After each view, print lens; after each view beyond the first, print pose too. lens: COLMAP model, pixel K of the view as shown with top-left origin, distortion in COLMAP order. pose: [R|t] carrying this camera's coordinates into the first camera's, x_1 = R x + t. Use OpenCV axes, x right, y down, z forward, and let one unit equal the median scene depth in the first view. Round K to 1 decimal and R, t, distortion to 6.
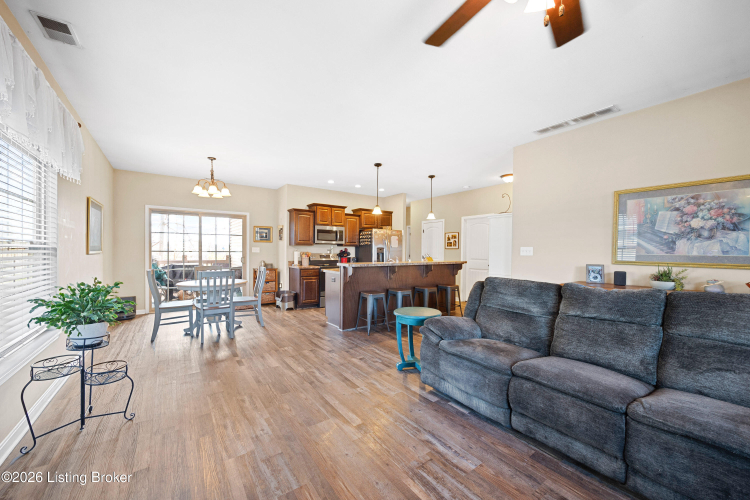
lens RADIAL K [[293.7, 0, 375.0], [0, 293.7, 250.0], [0, 0, 1]] dist [0.000977, 0.000047]
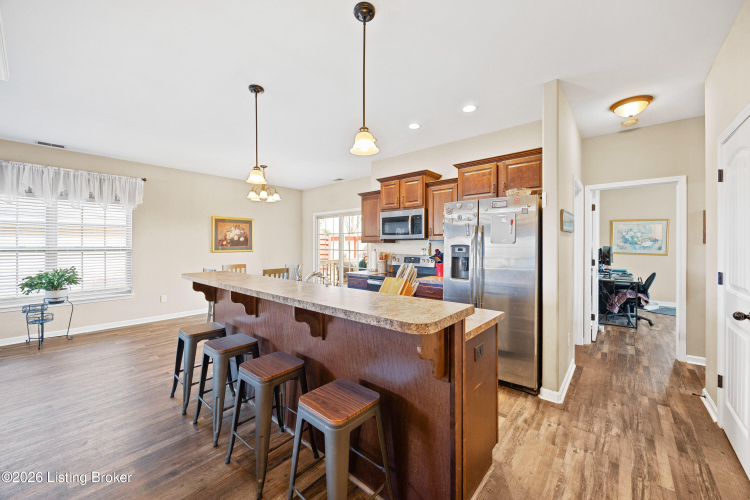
lens RADIAL K [[293.7, 0, 375.0], [0, 293.7, 250.0], [0, 0, 1]] dist [0.000977, 0.000047]
pose [[0.243490, 0.006942, -0.969879, 0.437623], [0.011503, 0.999883, 0.010044, -0.005721], [0.969835, -0.013602, 0.243382, 0.818110]]
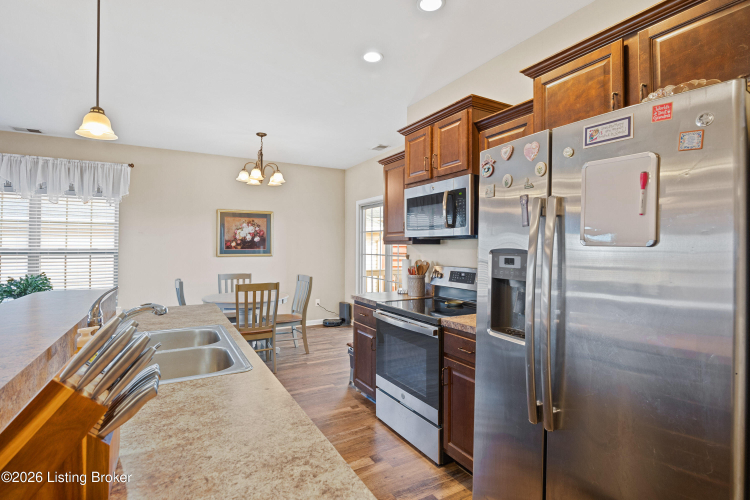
lens RADIAL K [[373.7, 0, 371.6], [0, 373.7, 245.5], [0, 0, 1]] dist [-0.004568, -0.000437]
pose [[-0.110902, -0.013626, -0.993738, 0.263059], [0.005567, 0.999882, -0.014332, -0.007184], [0.993816, -0.007122, -0.110813, 1.005035]]
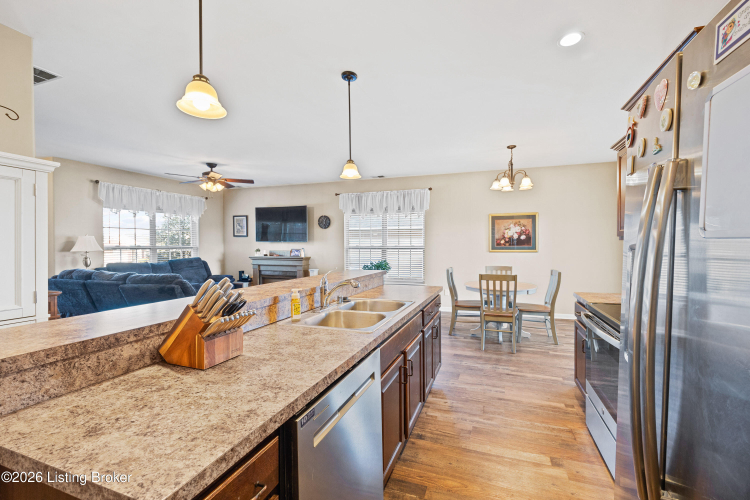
lens RADIAL K [[297.6, 0, 375.0], [0, 297.6, 250.0], [0, 0, 1]] dist [-0.000052, -0.000039]
pose [[-0.807763, 0.004026, -0.589494, 0.224447], [0.000816, 0.999983, 0.005711, -0.006446], [0.589507, 0.004132, -0.807753, 1.058966]]
